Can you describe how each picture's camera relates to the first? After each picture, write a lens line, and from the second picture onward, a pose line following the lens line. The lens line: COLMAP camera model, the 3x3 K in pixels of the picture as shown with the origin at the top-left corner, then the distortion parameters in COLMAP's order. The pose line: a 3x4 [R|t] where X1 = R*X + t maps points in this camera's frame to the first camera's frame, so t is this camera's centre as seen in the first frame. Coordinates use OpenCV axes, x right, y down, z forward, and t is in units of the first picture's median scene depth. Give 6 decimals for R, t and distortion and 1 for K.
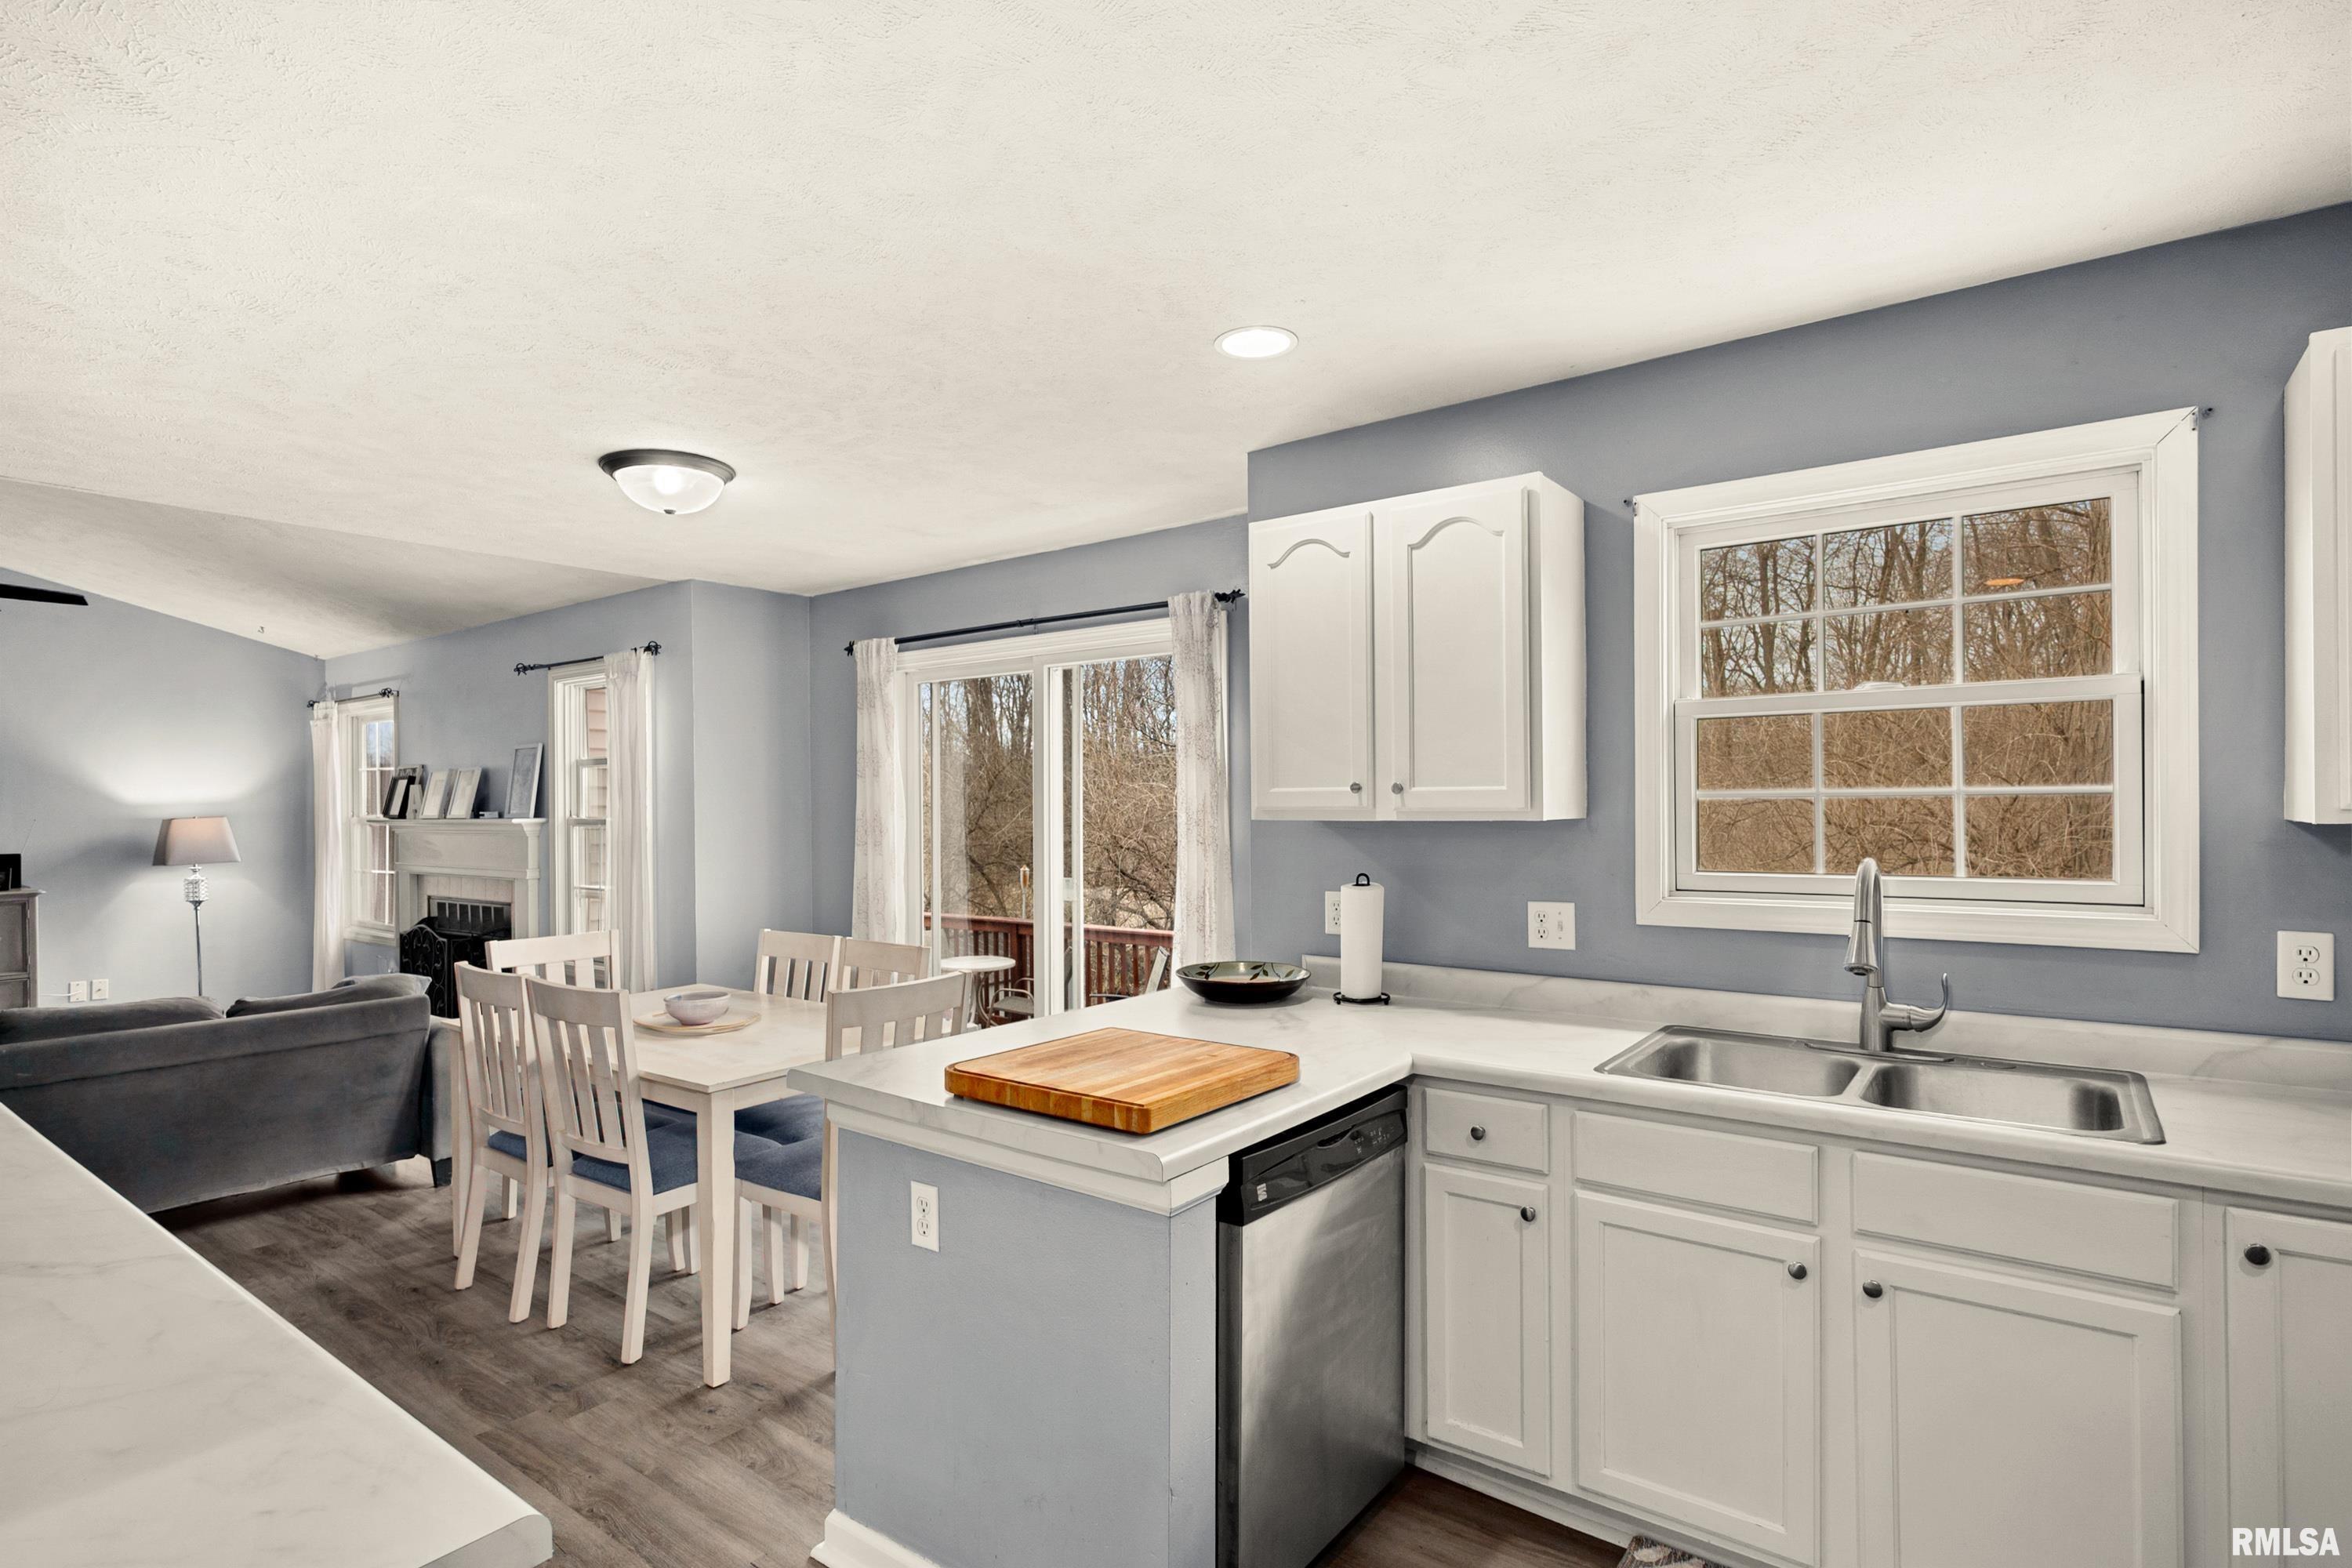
lens RADIAL K [[1160.2, 0, 1179.4], [0, 1160.2, 816.2], [0, 0, 1]] dist [0.002712, 0.000573]
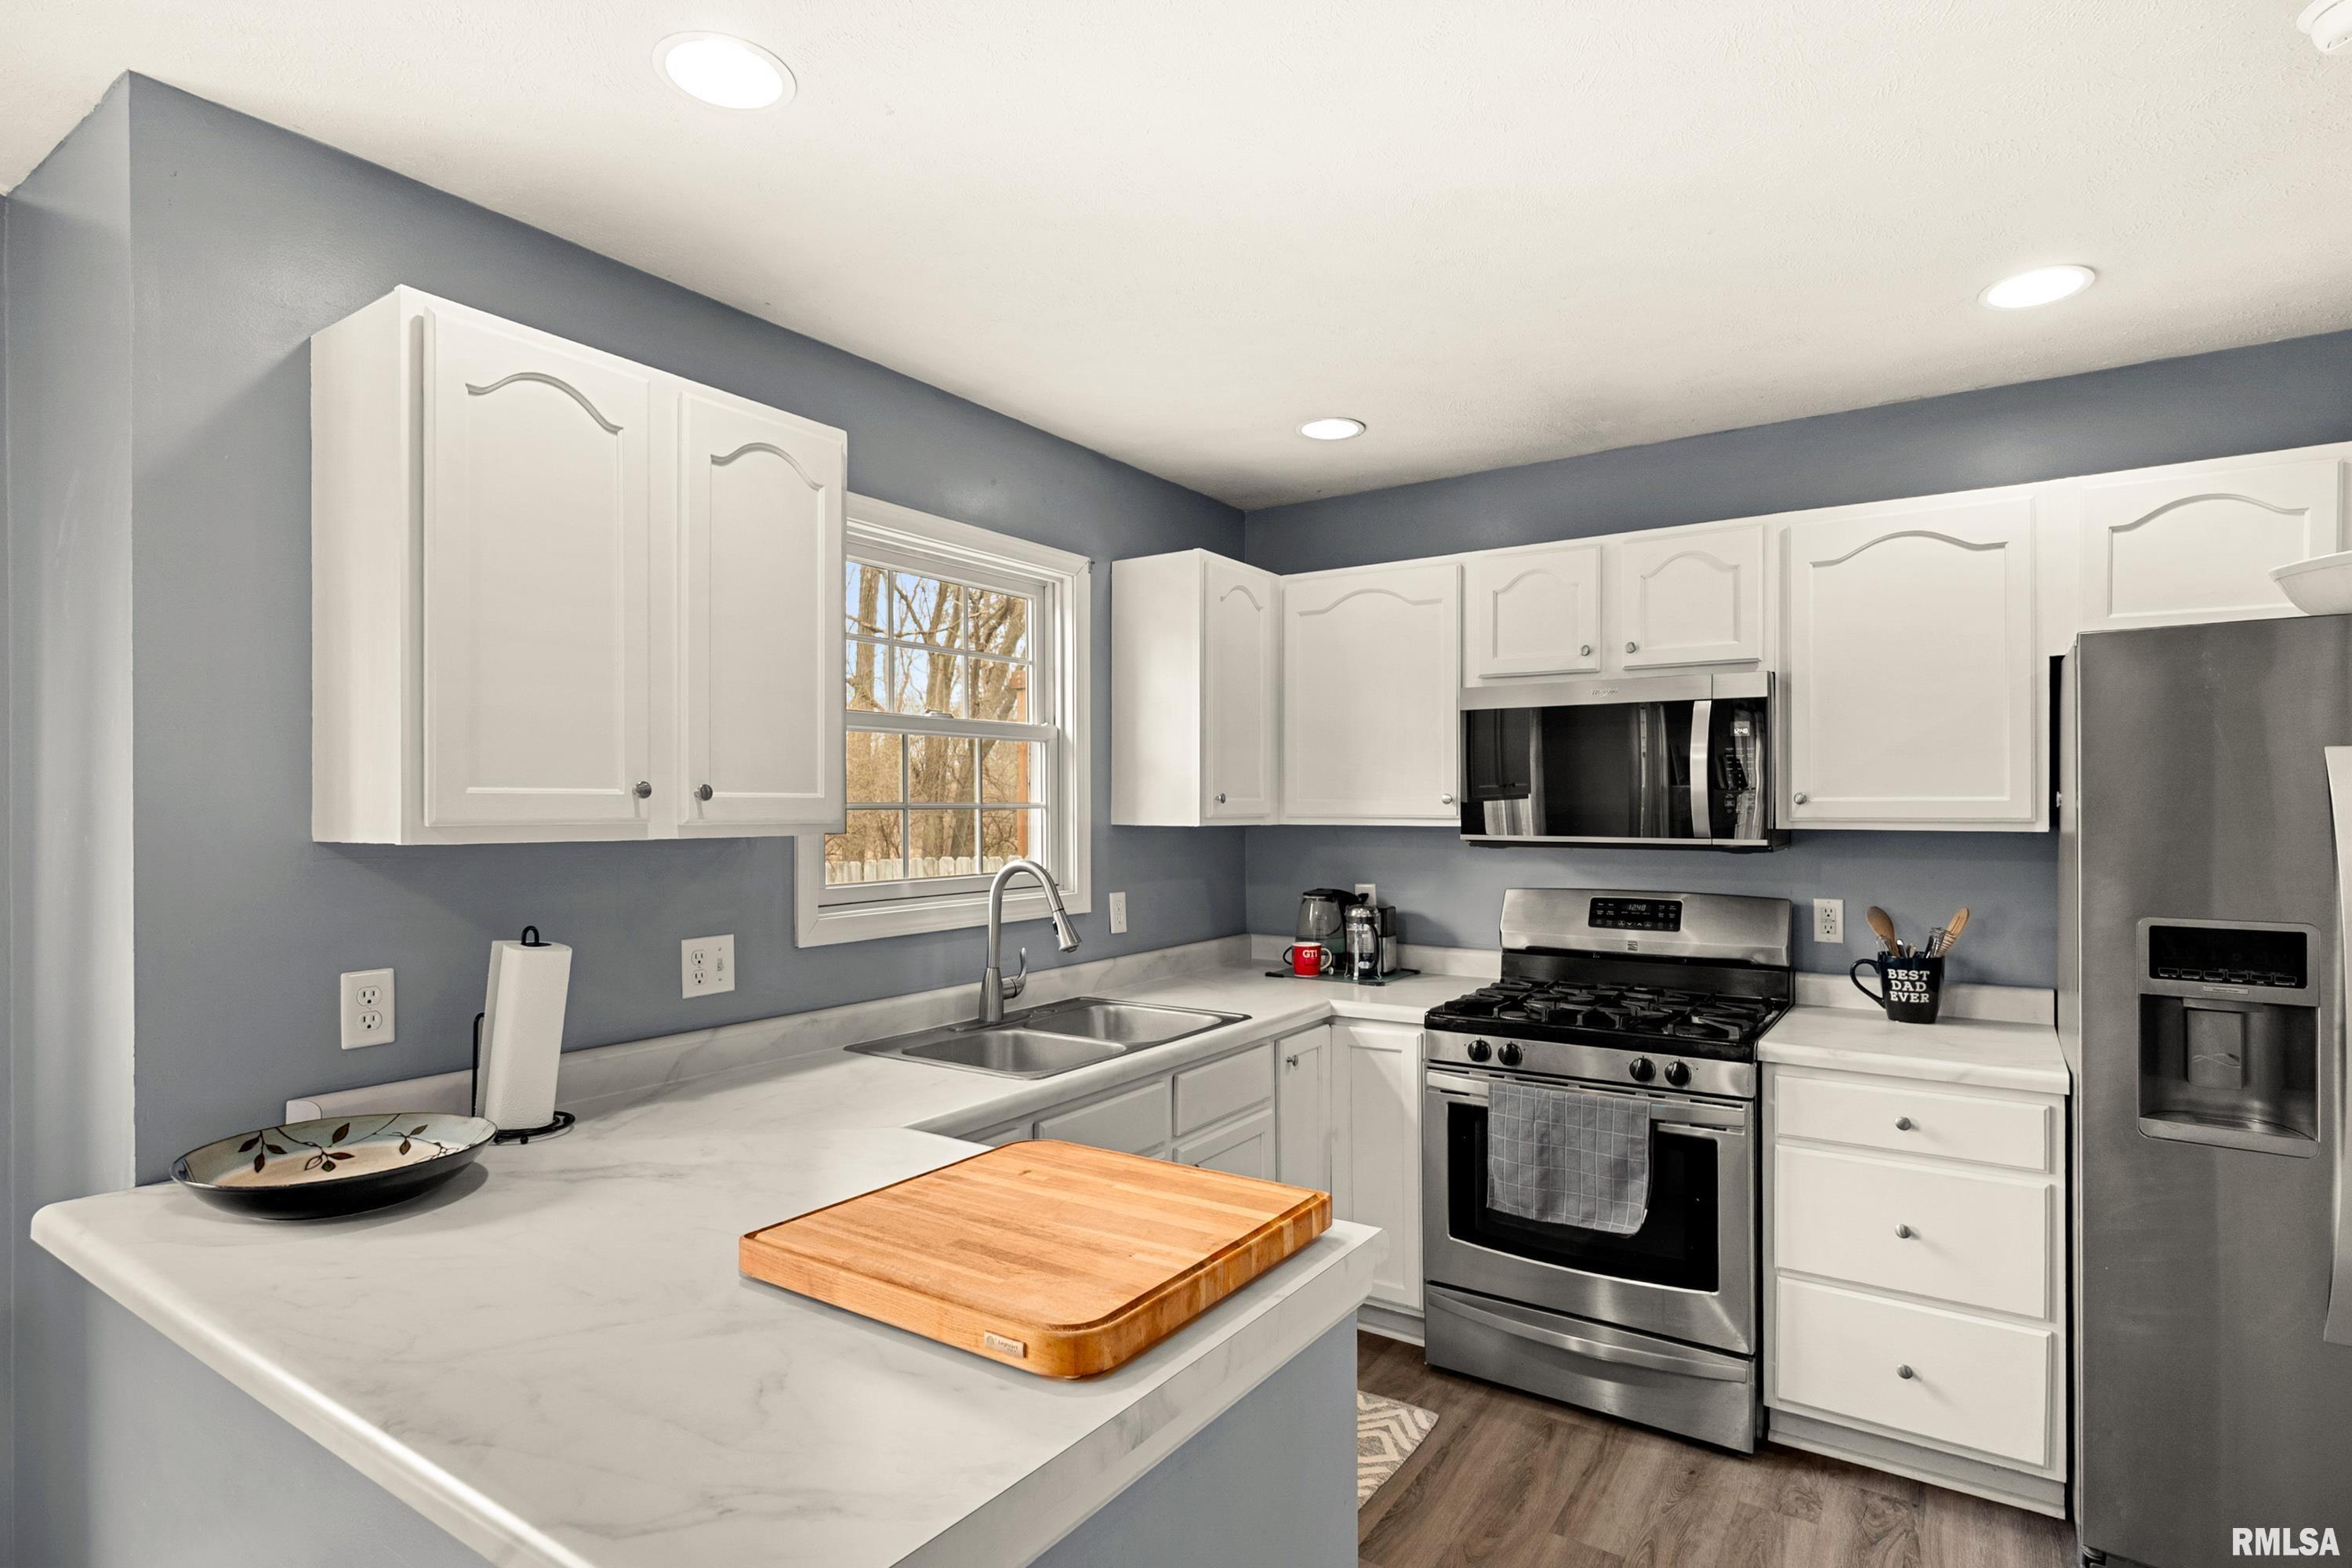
lens RADIAL K [[1177.6, 0, 1177.6], [0, 1177.6, 796.5], [0, 0, 1]] dist [0.001110, 0.000216]
pose [[-0.037715, 0.017674, 0.999132, -0.484183], [0.018705, 0.999681, -0.016978, -0.003403], [-0.999113, 0.018049, -0.038034, 0.666535]]
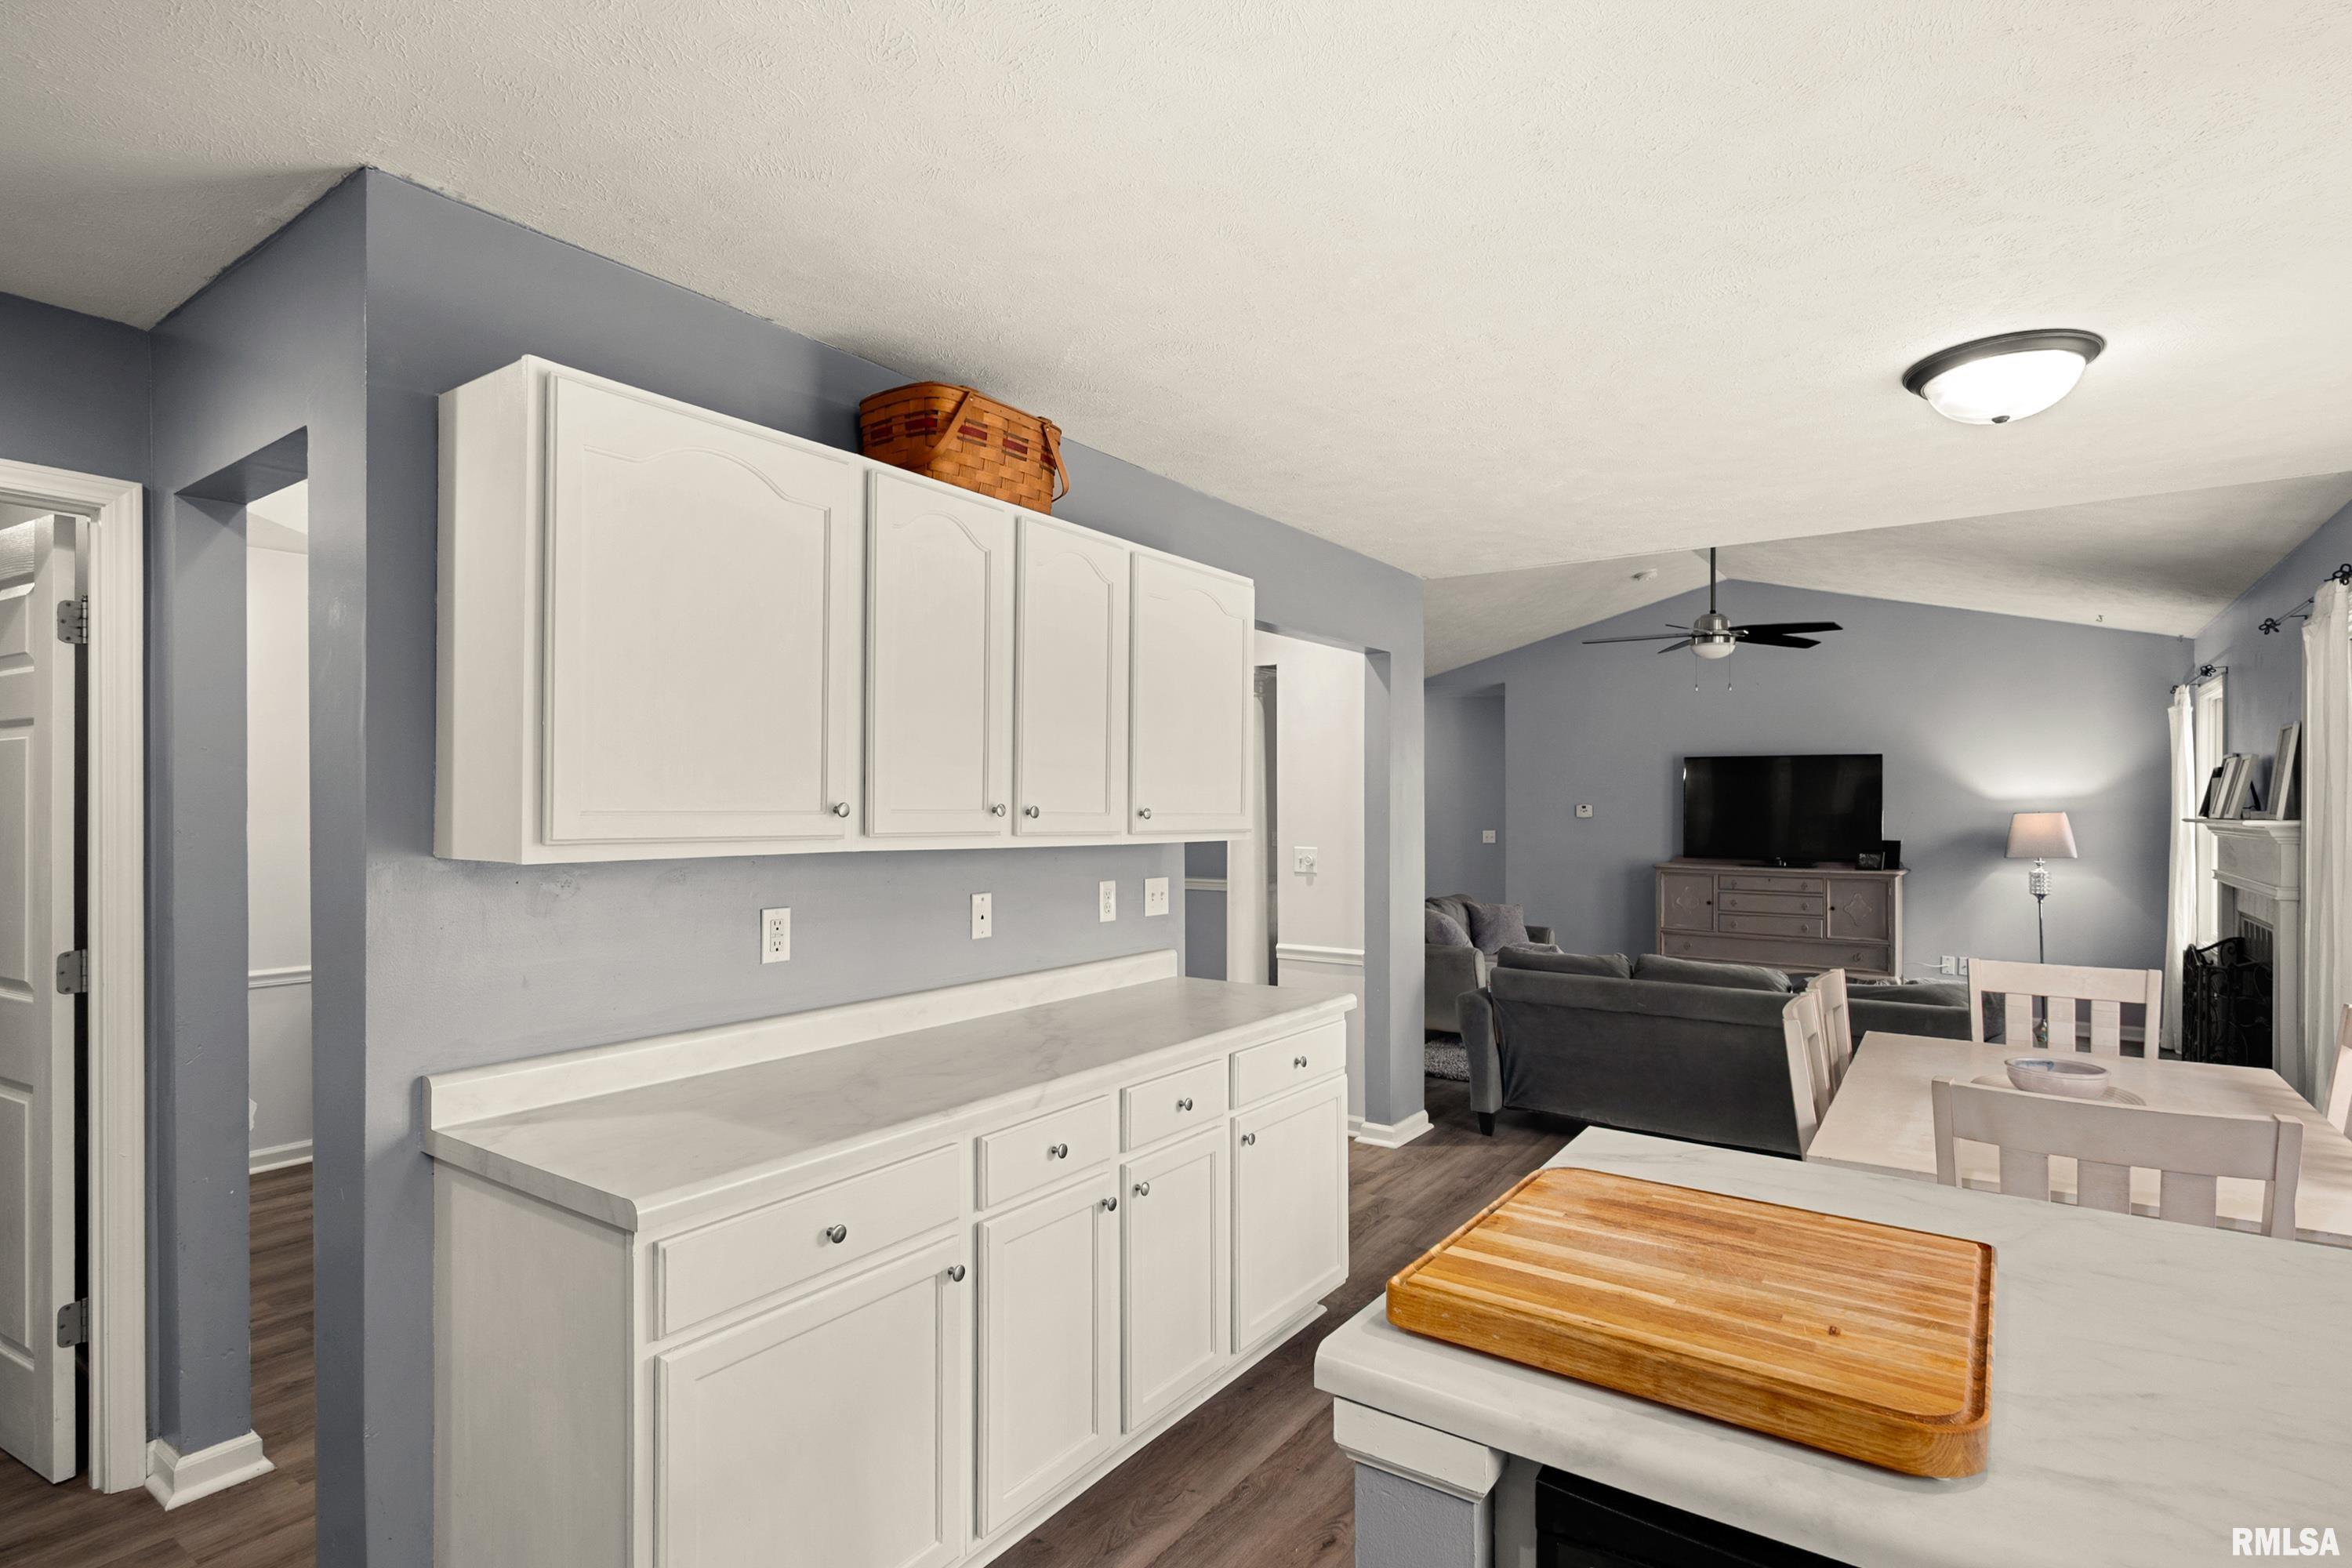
lens RADIAL K [[1160.2, 0, 1179.4], [0, 1160.2, 816.2], [0, 0, 1]] dist [0.002712, 0.000573]
pose [[0.022648, 0.018525, -0.999572, 0.357087], [-0.013334, 0.999745, 0.018226, -0.009890], [0.999655, 0.012916, 0.022889, 0.511334]]
